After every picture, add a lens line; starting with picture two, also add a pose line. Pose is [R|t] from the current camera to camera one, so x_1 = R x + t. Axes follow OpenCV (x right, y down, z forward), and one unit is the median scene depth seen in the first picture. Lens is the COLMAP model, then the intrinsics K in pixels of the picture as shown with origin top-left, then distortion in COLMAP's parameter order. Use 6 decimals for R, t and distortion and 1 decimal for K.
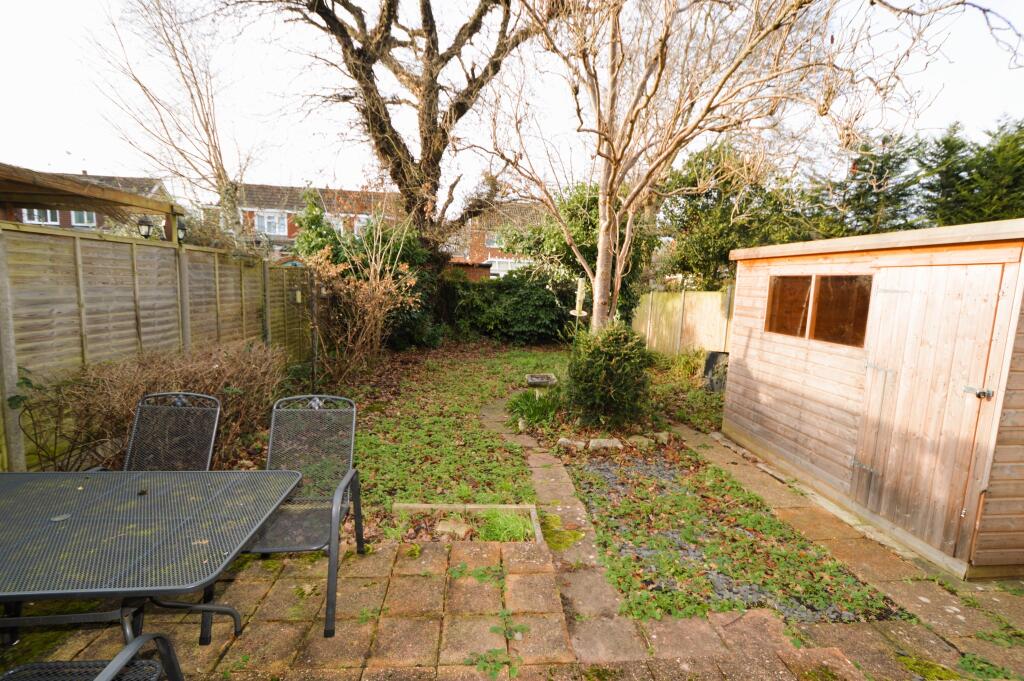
lens RADIAL K [[452.0, 0, 512.0], [0, 452.0, 340.5], [0, 0, 1]] dist [0.000512, -0.000002]
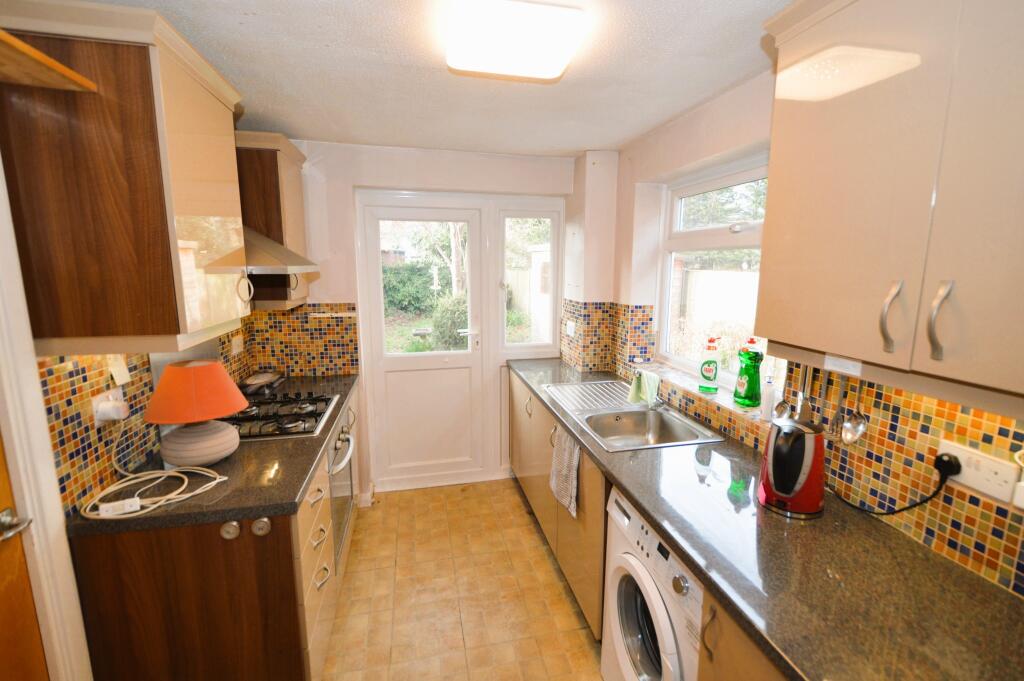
lens RADIAL K [[452.0, 0, 512.0], [0, 452.0, 340.5], [0, 0, 1]] dist [0.000512, -0.000002]
pose [[0.990551, -0.055373, 0.125471, 0.206254], [0.049306, 0.997483, 0.050959, 0.061771], [-0.127977, -0.044291, 0.990788, -0.681960]]
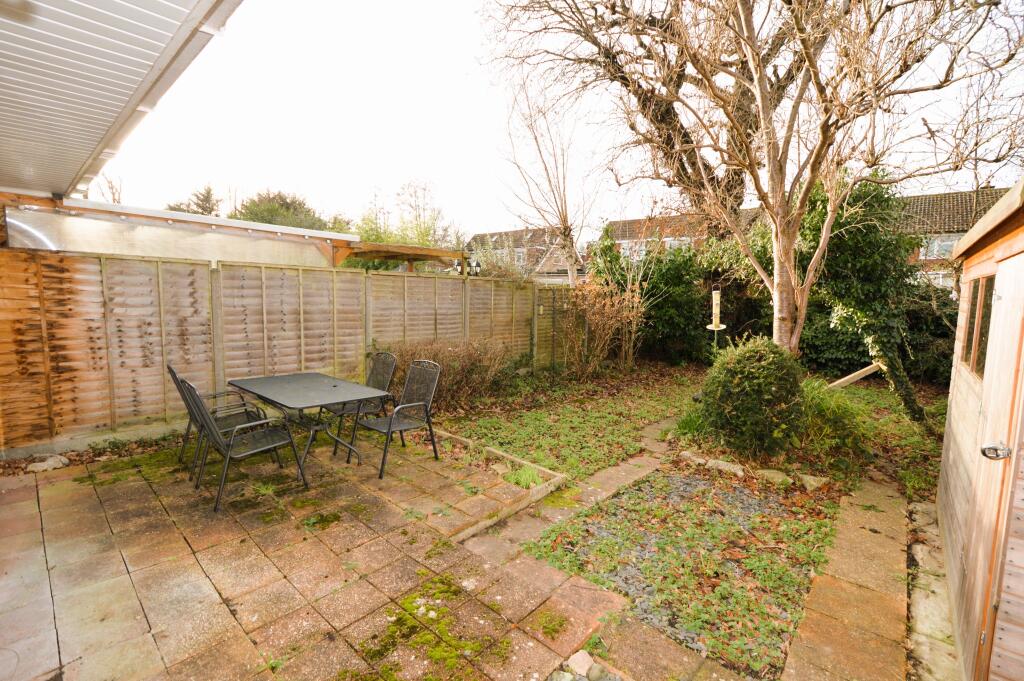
lens RADIAL K [[452.0, 0, 512.0], [0, 452.0, 340.5], [0, 0, 1]] dist [0.000512, -0.000002]
pose [[0.677245, 0.055171, -0.733686, 0.564890], [-0.089875, 0.995920, -0.008071, 0.015749], [0.730248, 0.071406, 0.679440, 0.027711]]
